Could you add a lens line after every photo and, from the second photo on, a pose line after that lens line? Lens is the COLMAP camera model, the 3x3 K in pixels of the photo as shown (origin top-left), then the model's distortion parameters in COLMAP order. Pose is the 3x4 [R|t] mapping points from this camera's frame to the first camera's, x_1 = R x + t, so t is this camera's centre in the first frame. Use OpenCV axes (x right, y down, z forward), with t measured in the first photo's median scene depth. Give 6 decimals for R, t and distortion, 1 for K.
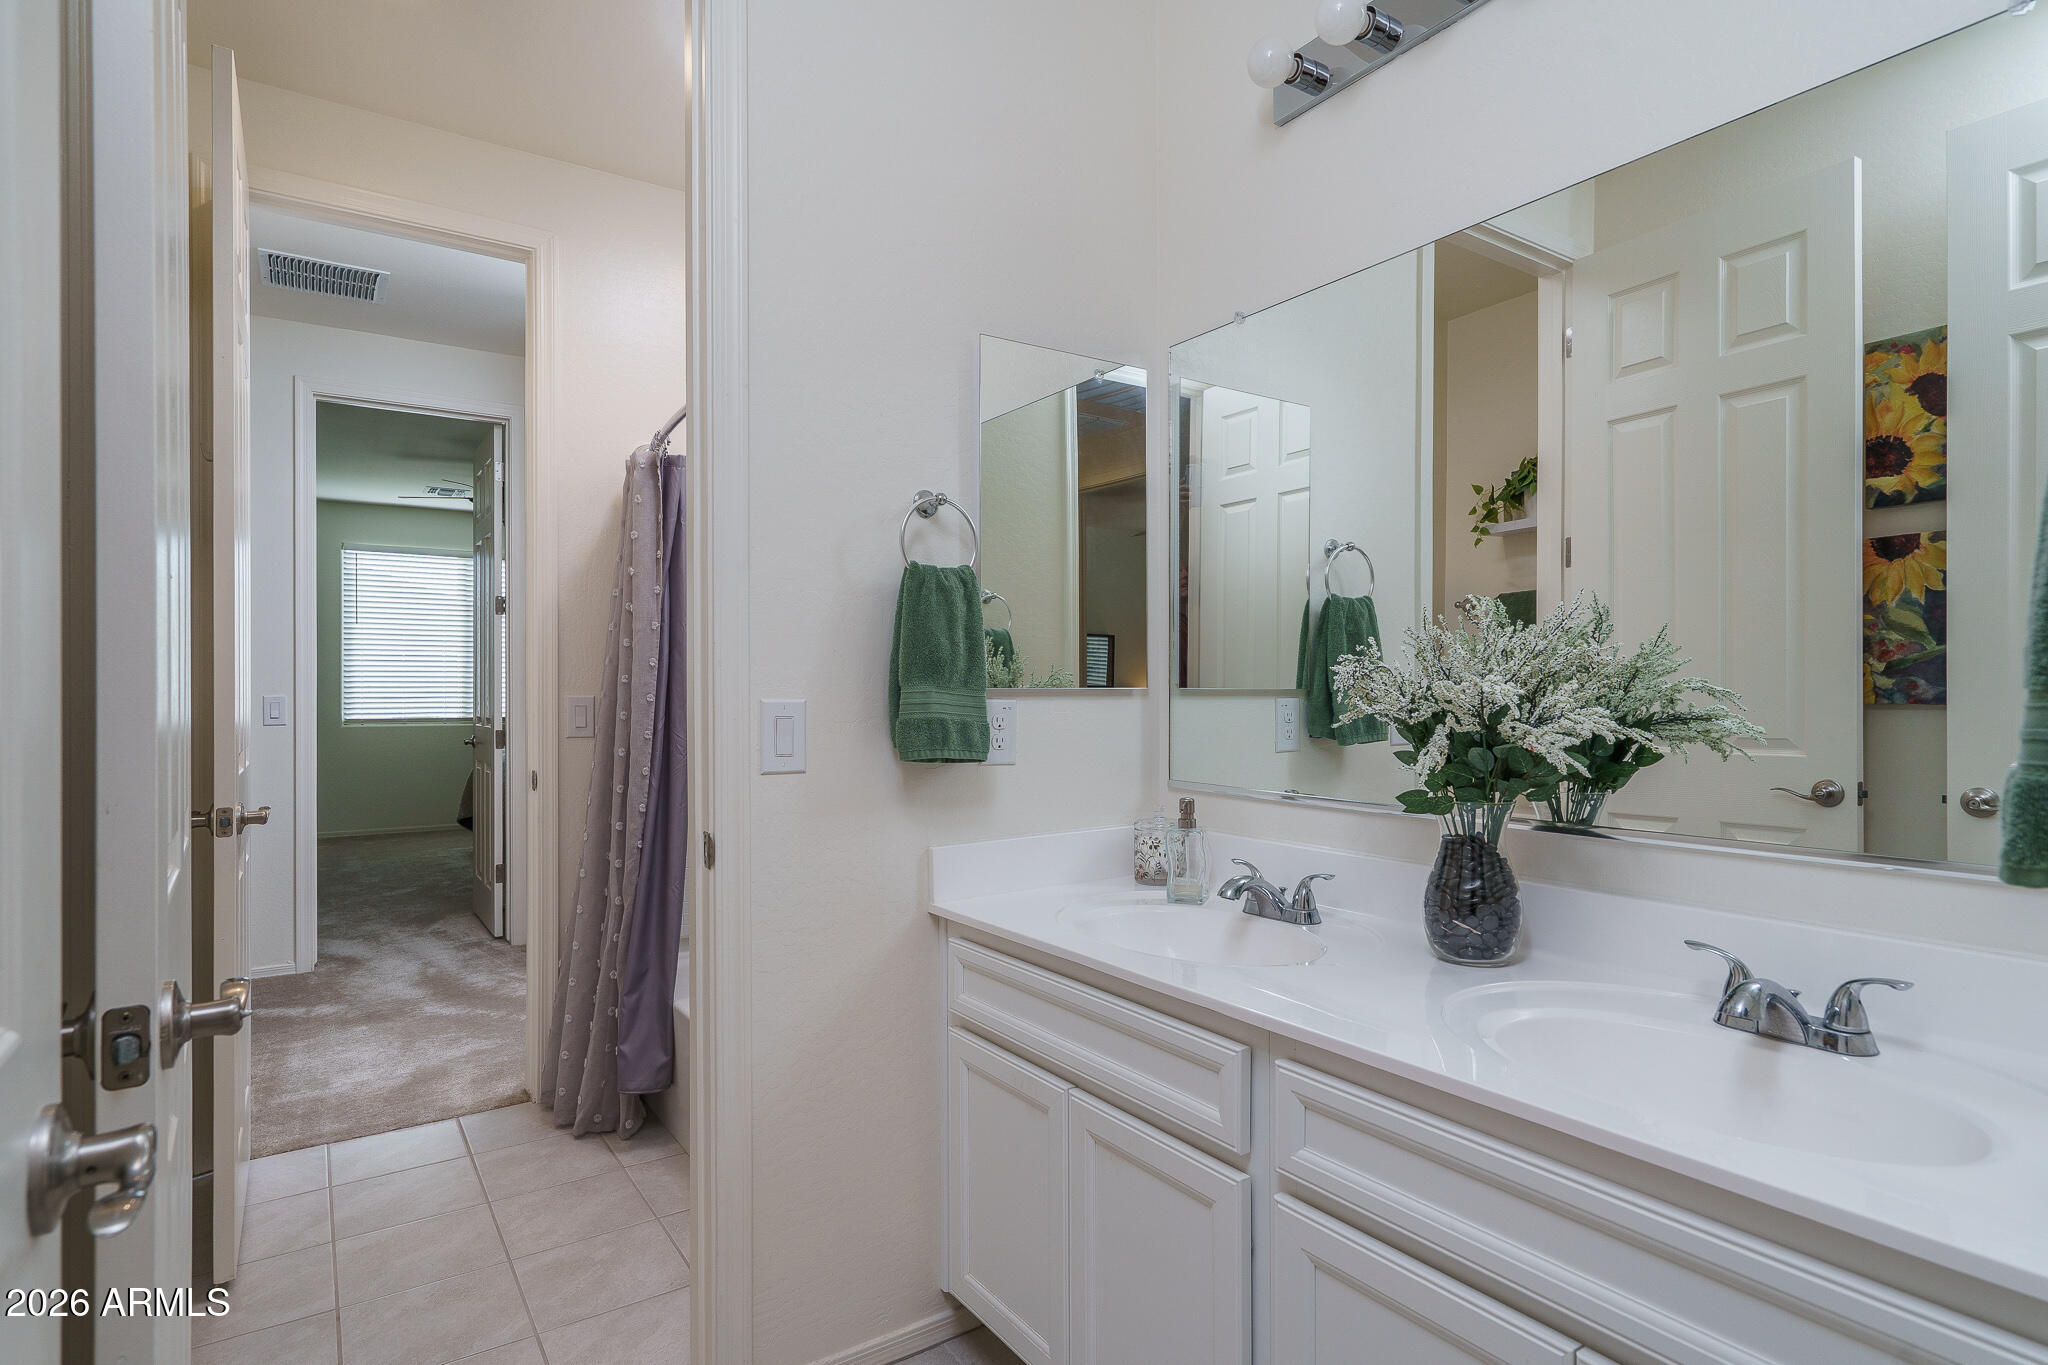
lens RADIAL K [[1053.5, 0, 1031.8], [0, 1053.5, 690.0], [0, 0, 1]] dist [-0.000702, -0.002587]
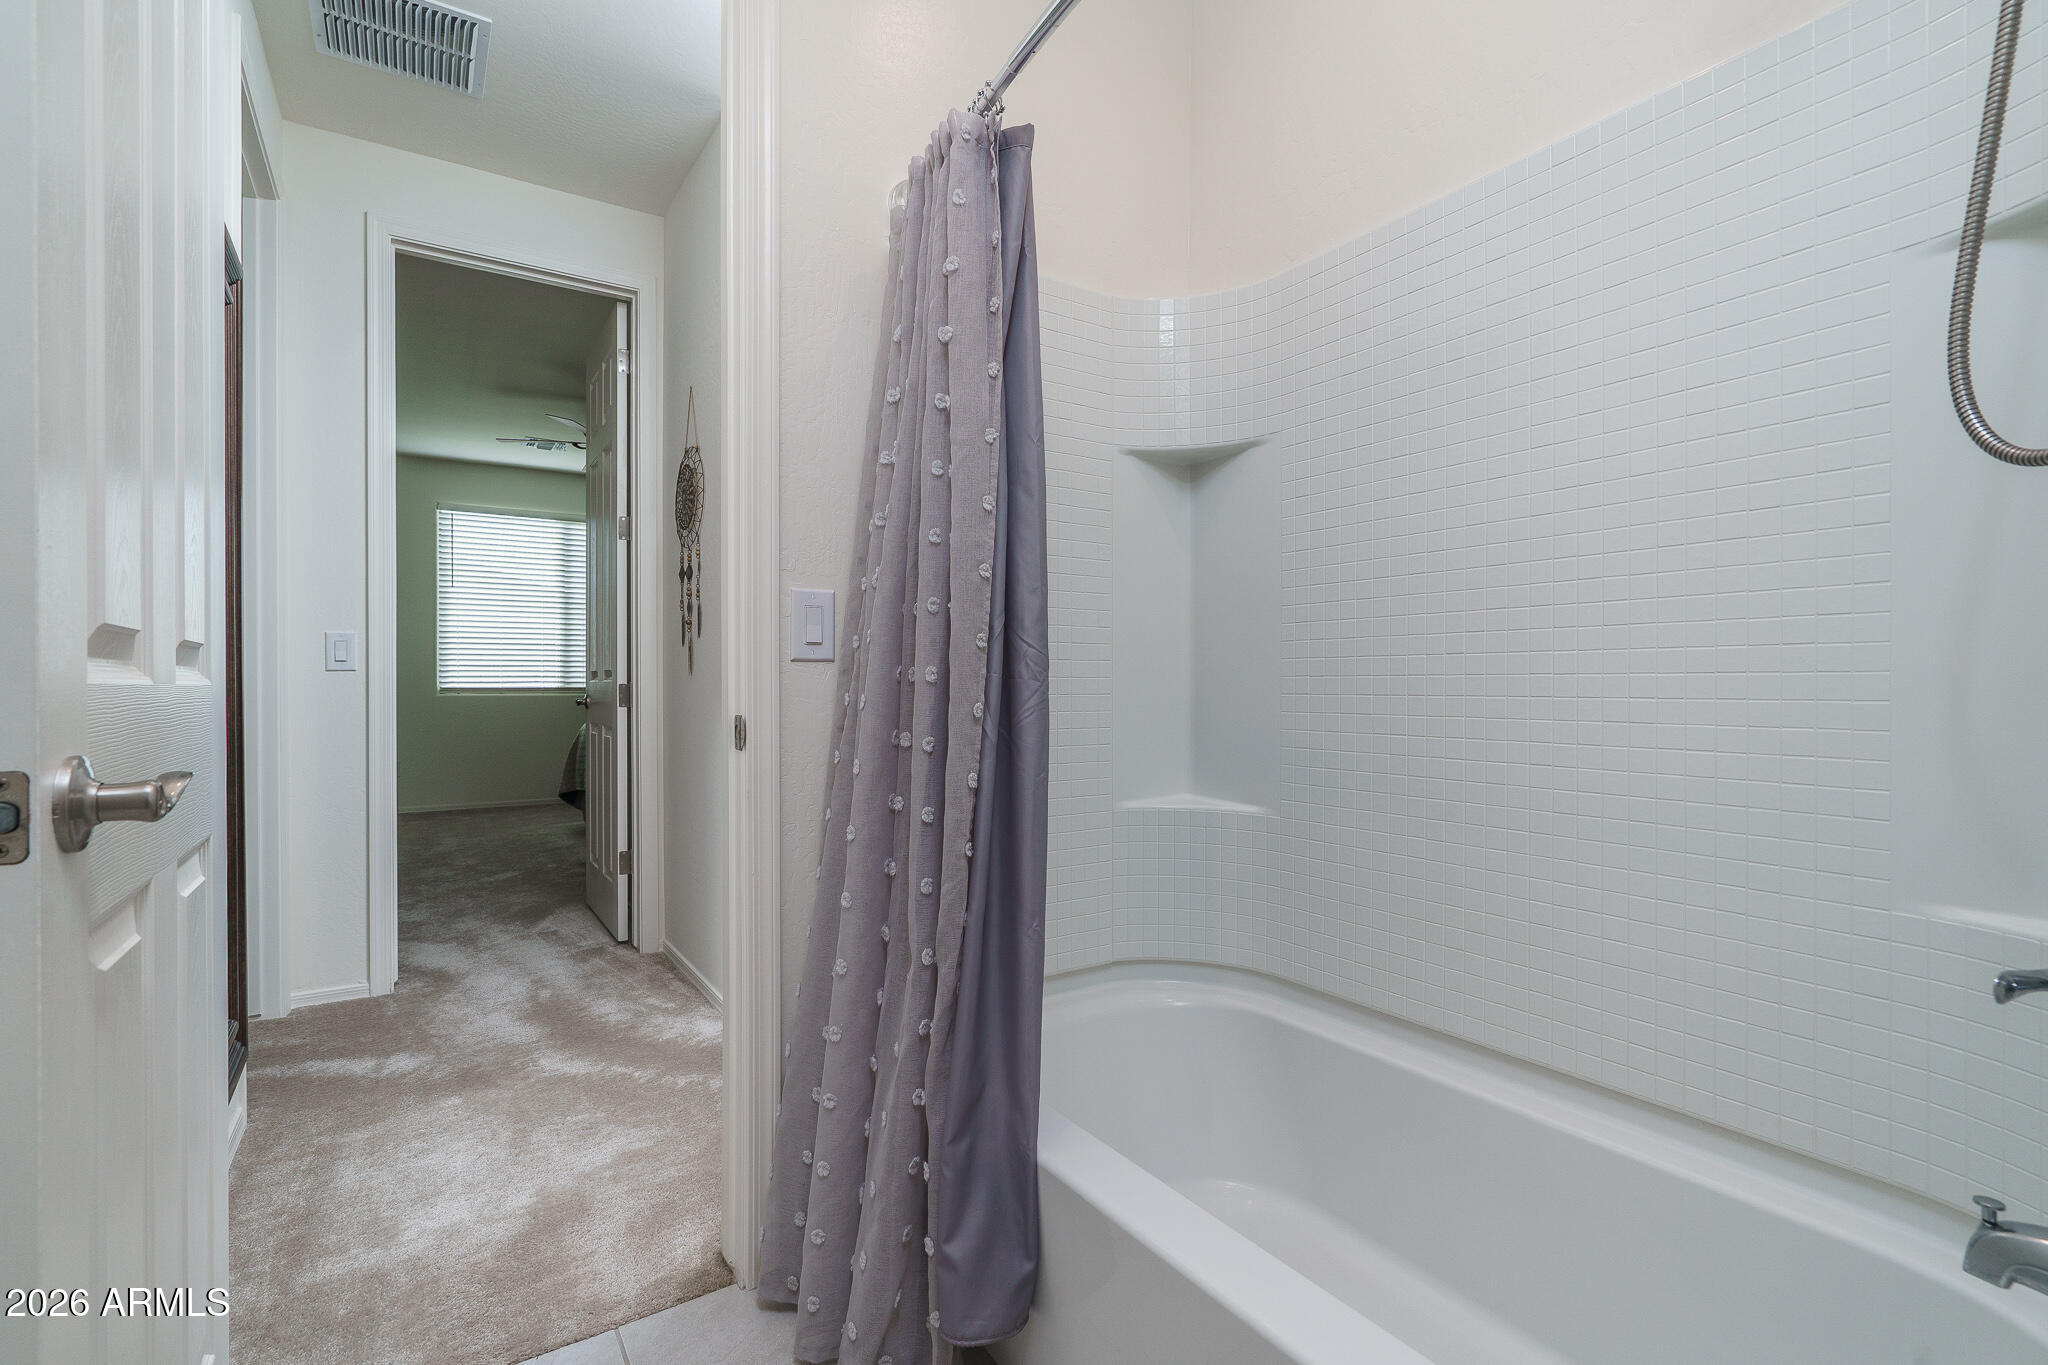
lens RADIAL K [[928.3, 0, 1016.5], [0, 928.3, 679.2], [0, 0, 1]] dist [-0.005686, 0.001166]
pose [[0.999657, -0.000747, -0.026189, -0.242630], [0.000763, 1.000000, 0.000626, 0.044696], [0.026188, -0.000646, 0.999657, 0.389392]]
